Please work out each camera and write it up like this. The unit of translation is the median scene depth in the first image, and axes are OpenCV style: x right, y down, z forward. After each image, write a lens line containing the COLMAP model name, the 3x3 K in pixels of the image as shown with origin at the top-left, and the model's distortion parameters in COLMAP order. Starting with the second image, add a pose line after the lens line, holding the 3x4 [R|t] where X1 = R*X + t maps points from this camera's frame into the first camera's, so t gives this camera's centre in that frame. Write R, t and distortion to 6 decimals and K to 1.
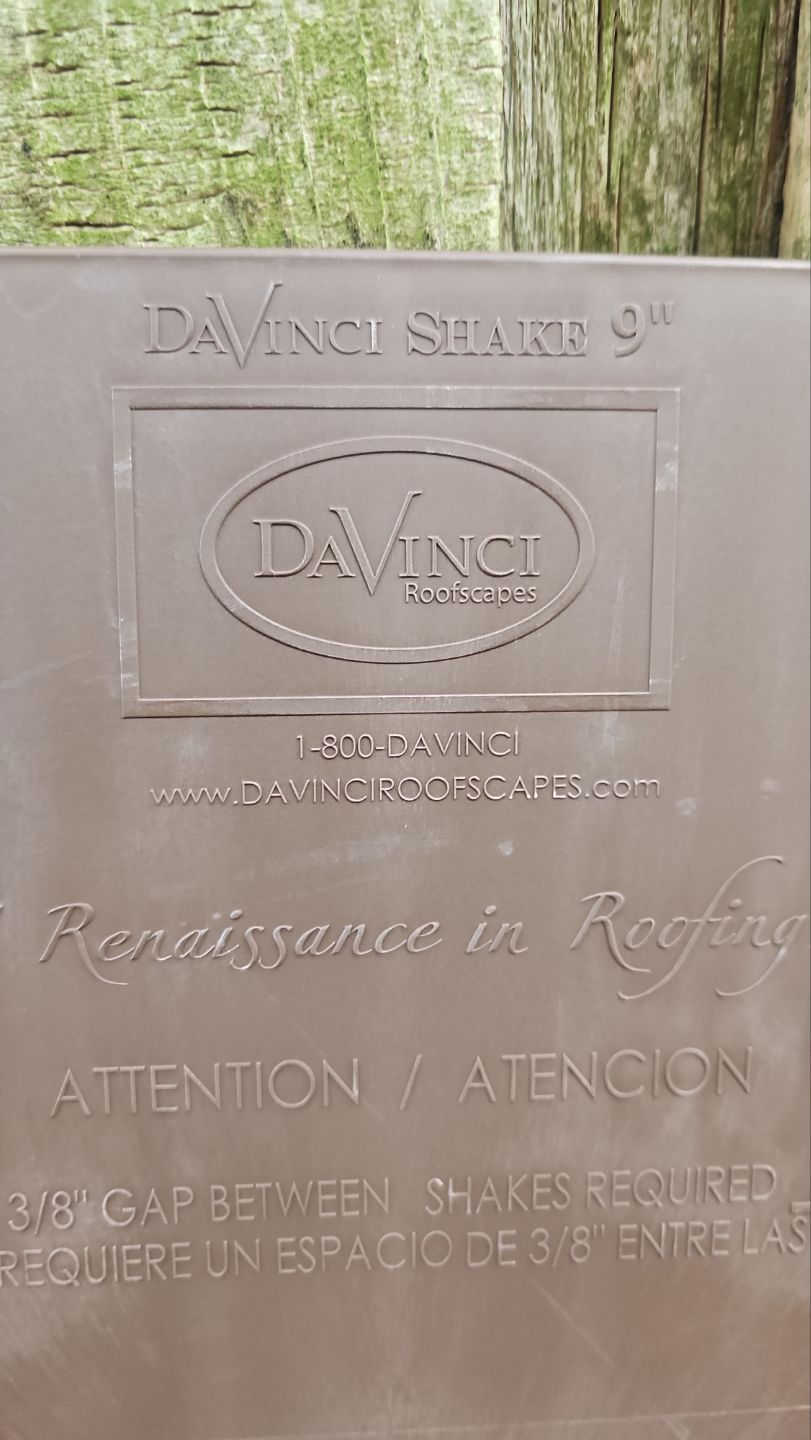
lens RADIAL K [[980.9, 0, 339.2], [0, 980.9, 720.2], [0, 0, 1]] dist [0.001041, -0.043485]
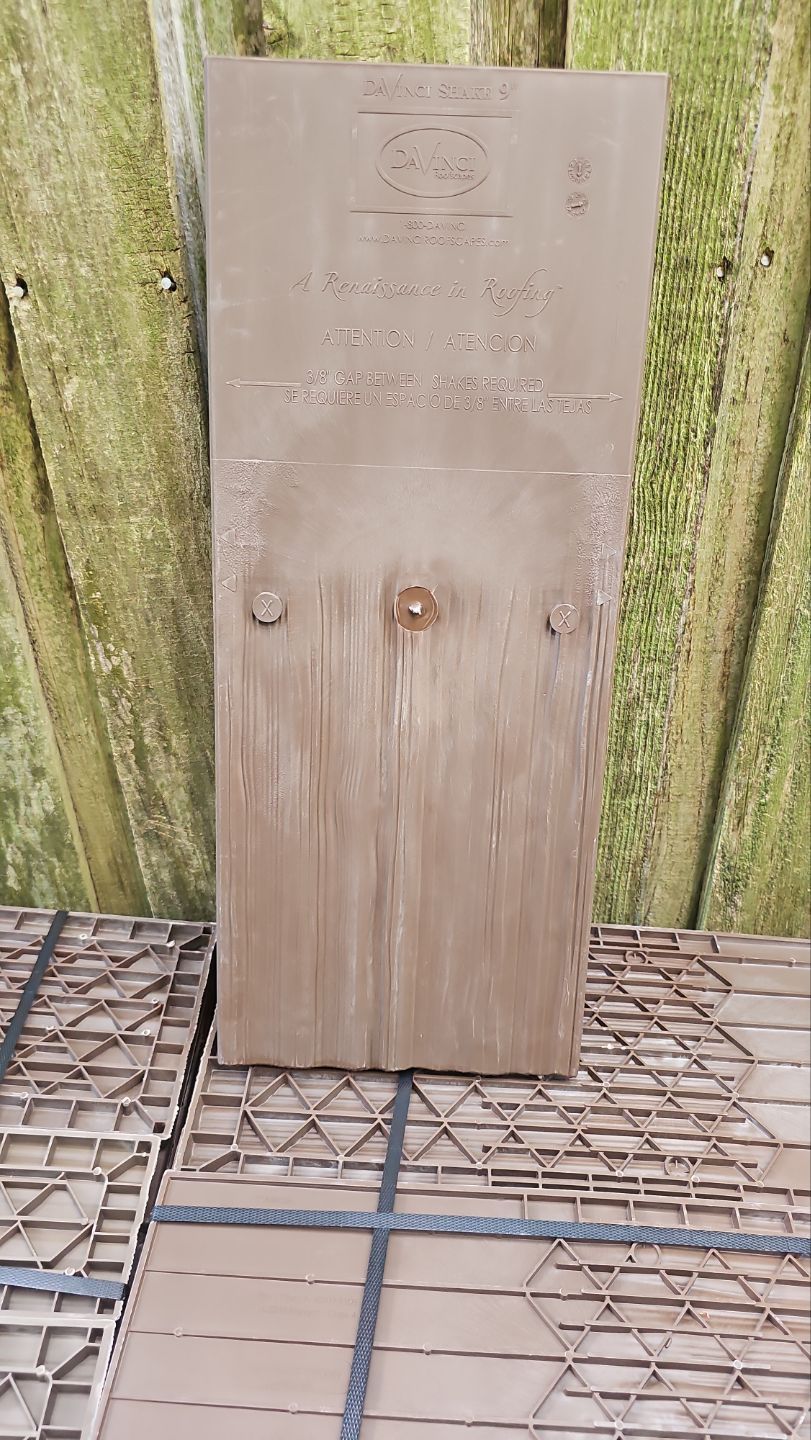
lens RADIAL K [[935.6, 0, 372.6], [0, 935.6, 721.2], [0, 0, 1]] dist [0.071934, -0.064446]
pose [[0.998279, 0.044715, -0.037948, 0.063023], [-0.040210, 0.992878, 0.112149, 1.402396], [0.042693, -0.110430, 0.992967, -2.517933]]
